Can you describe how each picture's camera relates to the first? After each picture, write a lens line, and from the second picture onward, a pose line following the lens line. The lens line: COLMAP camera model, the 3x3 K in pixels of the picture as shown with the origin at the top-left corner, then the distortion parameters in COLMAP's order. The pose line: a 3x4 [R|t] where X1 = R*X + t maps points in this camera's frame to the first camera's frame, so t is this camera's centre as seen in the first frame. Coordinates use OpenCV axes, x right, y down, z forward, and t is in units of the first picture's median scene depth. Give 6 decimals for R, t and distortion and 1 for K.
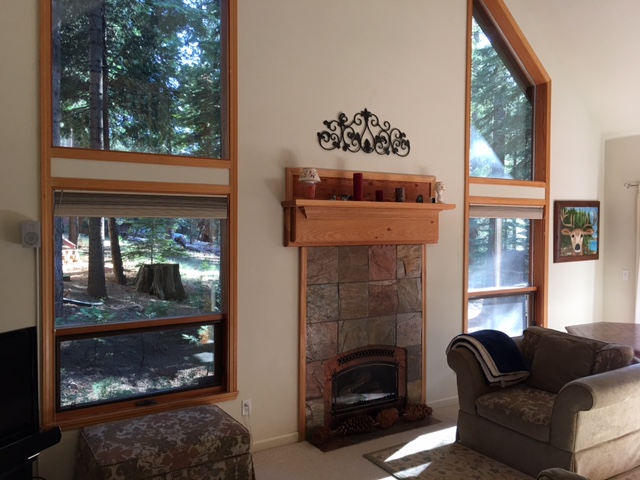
lens RADIAL K [[544.6, 0, 322.9], [0, 544.6, 236.3], [0, 0, 1]] dist [0.072296, -0.101886]
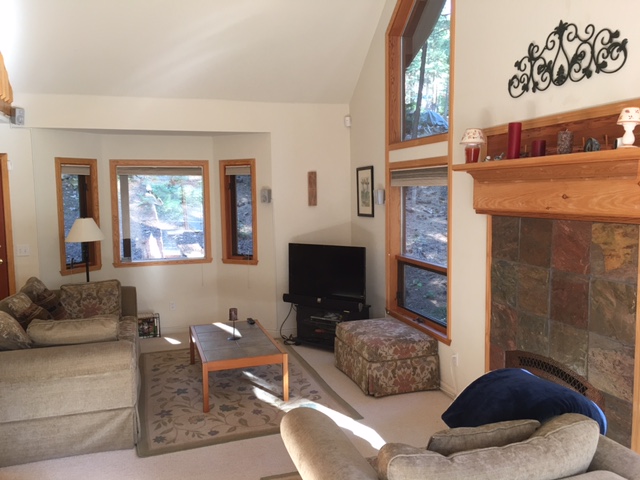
lens RADIAL K [[544.6, 0, 320.3], [0, 544.6, 235.7], [0, 0, 1]] dist [0.072296, -0.101886]
pose [[-0.261908, 0.078573, -0.961889, 0.861920], [-0.013596, 0.996281, 0.085084, -0.018737], [0.964997, 0.035362, -0.259866, 0.910440]]
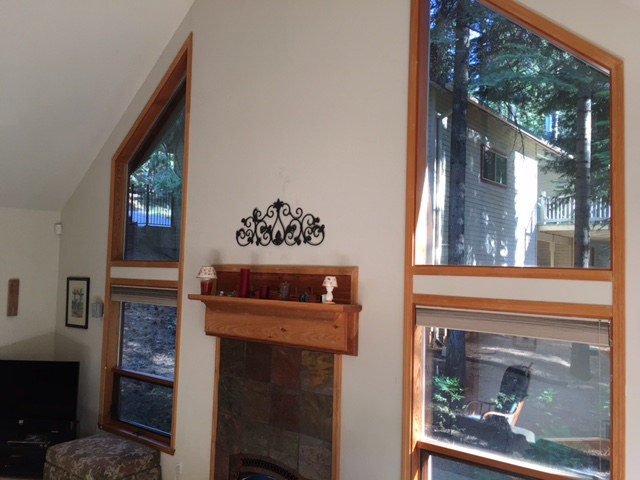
lens RADIAL K [[544.6, 0, 320.4], [0, 544.6, 233.3], [0, 0, 1]] dist [0.072296, -0.101886]
pose [[0.328330, -0.060092, -0.942650, 1.011005], [-0.046808, 0.995713, -0.079779, -0.103180], [0.943403, 0.070317, 0.324110, 0.776215]]
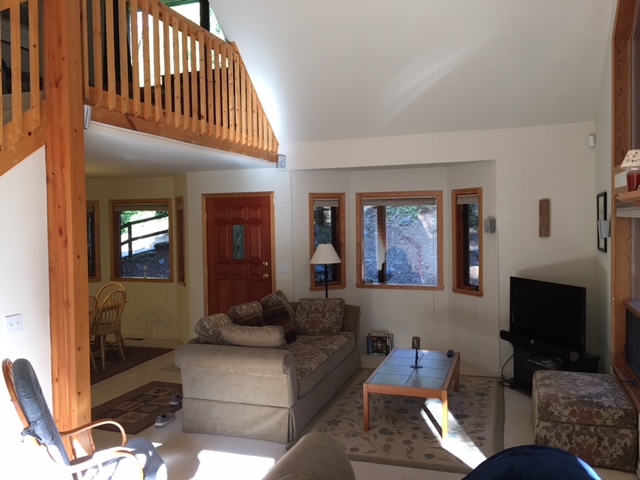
lens RADIAL K [[544.6, 0, 324.4], [0, 544.6, 237.2], [0, 0, 1]] dist [0.072296, -0.101886]
pose [[-0.780298, 0.026530, -0.624845, 0.706962], [-0.007805, 0.998609, 0.052146, -0.038407], [0.625360, 0.045566, -0.779005, 1.203765]]
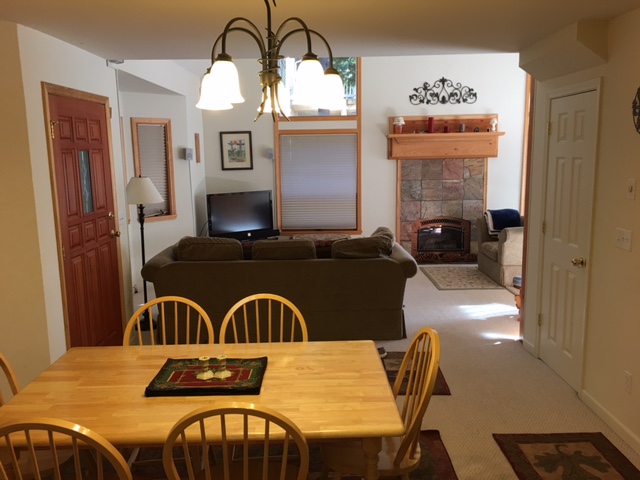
lens RADIAL K [[544.6, 0, 317.2], [0, 544.6, 236.7], [0, 0, 1]] dist [0.072296, -0.101886]
pose [[0.840440, 0.067520, -0.537681, 0.710876], [0.007048, 0.990761, 0.135434, 0.024187], [0.541858, -0.117614, 0.832200, -0.700892]]
